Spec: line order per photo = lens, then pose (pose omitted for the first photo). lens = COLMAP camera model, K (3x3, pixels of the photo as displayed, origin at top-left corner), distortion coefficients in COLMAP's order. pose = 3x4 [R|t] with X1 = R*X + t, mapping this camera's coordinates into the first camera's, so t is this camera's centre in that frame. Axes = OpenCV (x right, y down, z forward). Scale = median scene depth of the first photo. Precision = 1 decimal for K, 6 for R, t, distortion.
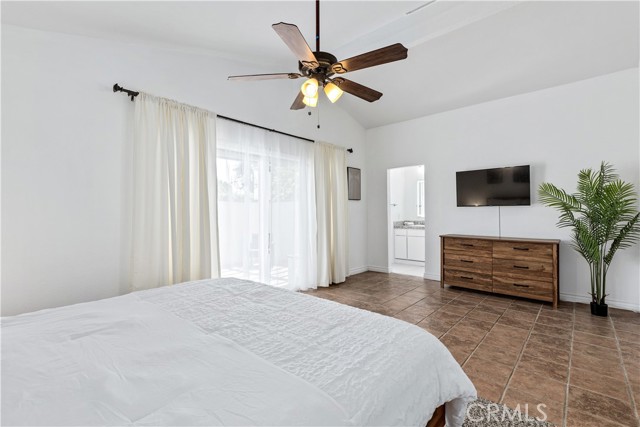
lens RADIAL K [[288.0, 0, 318.8], [0, 288.0, 213.7], [0, 0, 1]] dist [0.002161, 0.000166]
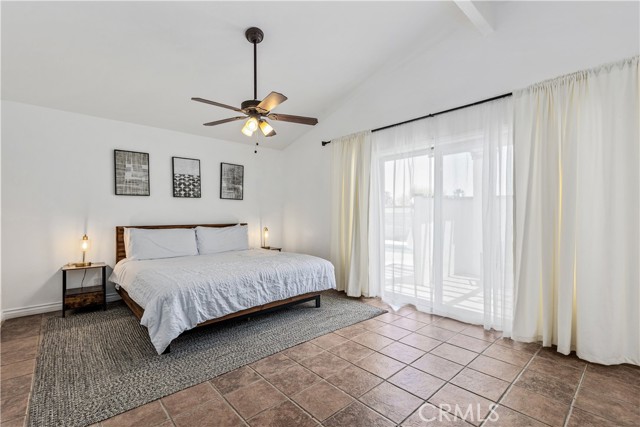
lens RADIAL K [[288.0, 0, 318.9], [0, 288.0, 216.0], [0, 0, 1]] dist [0.002161, 0.000166]
pose [[-0.094632, 0.007558, -0.995484, 0.782079], [-0.001686, 0.999969, 0.007752, 0.001123], [0.995511, 0.002412, -0.094616, 0.818572]]
